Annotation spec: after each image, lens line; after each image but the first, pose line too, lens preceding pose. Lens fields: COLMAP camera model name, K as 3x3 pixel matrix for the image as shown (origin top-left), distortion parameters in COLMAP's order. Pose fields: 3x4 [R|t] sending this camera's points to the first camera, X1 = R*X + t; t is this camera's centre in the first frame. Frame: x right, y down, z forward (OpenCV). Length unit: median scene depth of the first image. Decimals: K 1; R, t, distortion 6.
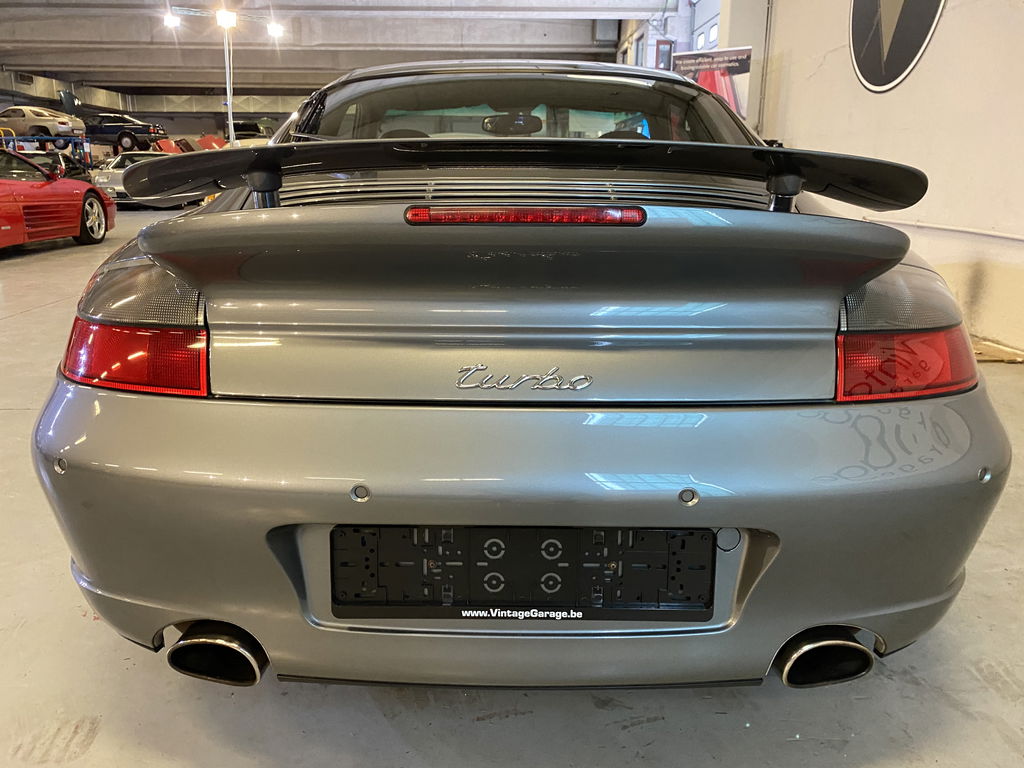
lens RADIAL K [[786.7, 0, 508.9], [0, 786.7, 383.1], [0, 0, 1]] dist [0.027849, -0.018210]
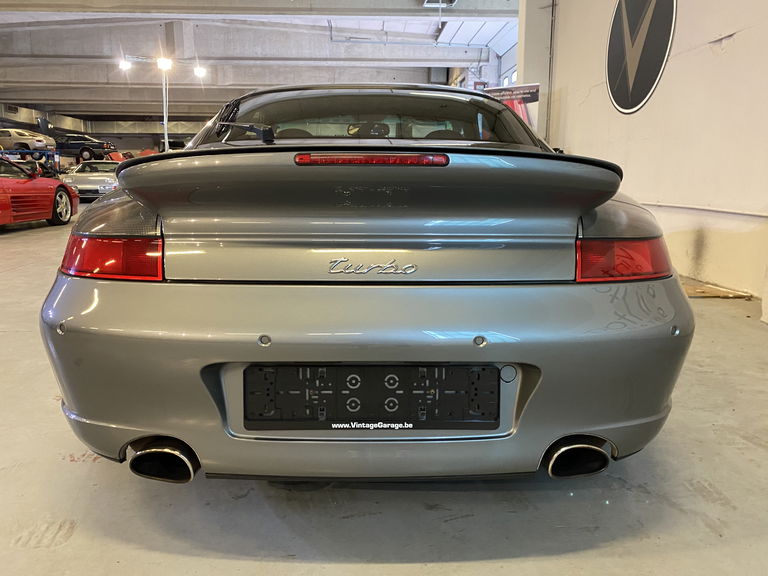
lens RADIAL K [[590.0, 0, 384.3], [0, 590.0, 287.4], [0, 0, 1]] dist [0.027849, -0.018210]
pose [[0.999691, -0.005810, 0.024148, 0.011955], [0.007678, 0.996925, -0.077983, 0.101235], [-0.023621, 0.078144, 0.996662, -0.113592]]
